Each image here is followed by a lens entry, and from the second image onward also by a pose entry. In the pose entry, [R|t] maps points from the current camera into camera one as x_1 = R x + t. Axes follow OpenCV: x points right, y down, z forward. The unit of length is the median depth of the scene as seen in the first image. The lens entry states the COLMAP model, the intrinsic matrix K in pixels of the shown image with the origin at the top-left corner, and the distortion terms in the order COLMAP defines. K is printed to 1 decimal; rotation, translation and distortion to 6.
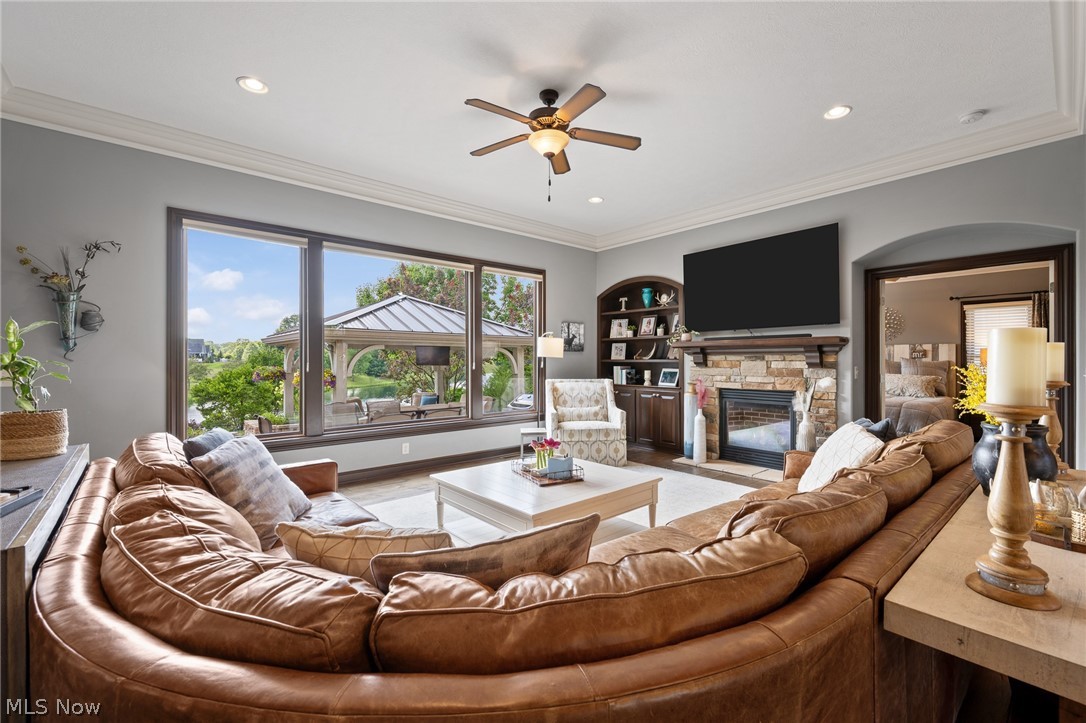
lens RADIAL K [[460.0, 0, 543.0], [0, 460.0, 361.5], [0, 0, 1]] dist [-0.004146, -0.000628]
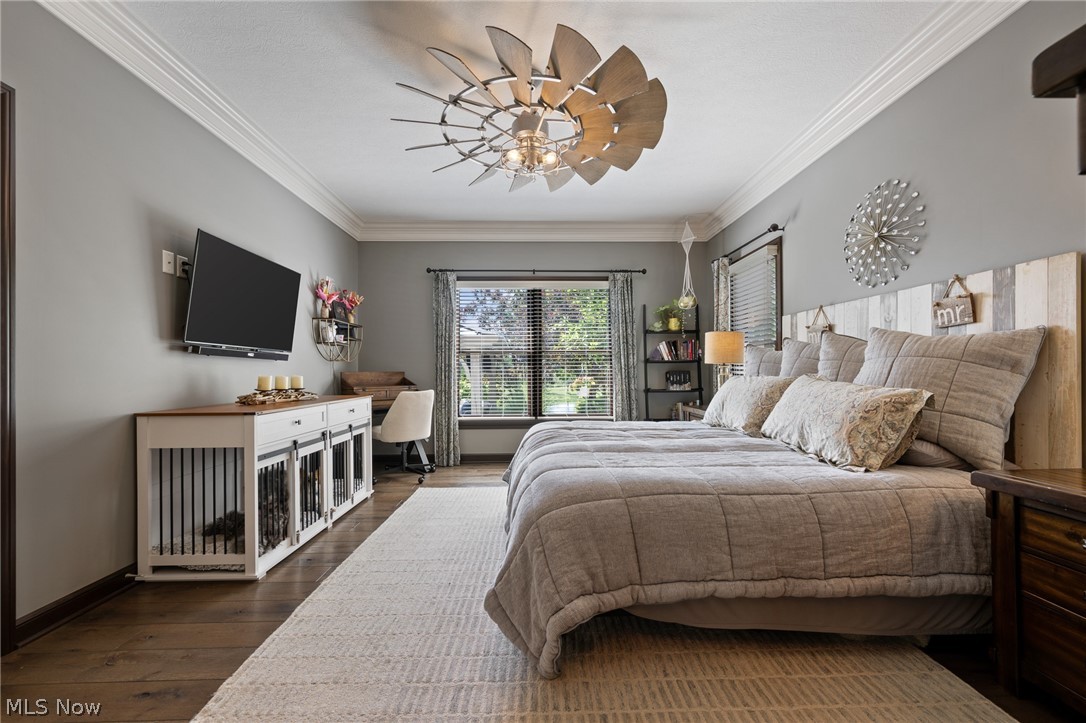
lens RADIAL K [[445.0, 0, 544.2], [0, 445.0, 365.8], [0, 0, 1]] dist [0.002271, -0.000060]
pose [[0.772728, -0.010629, -0.634648, 0.963349], [0.003699, 0.999918, -0.012242, 0.023704], [0.634726, 0.007112, 0.772704, 0.757940]]
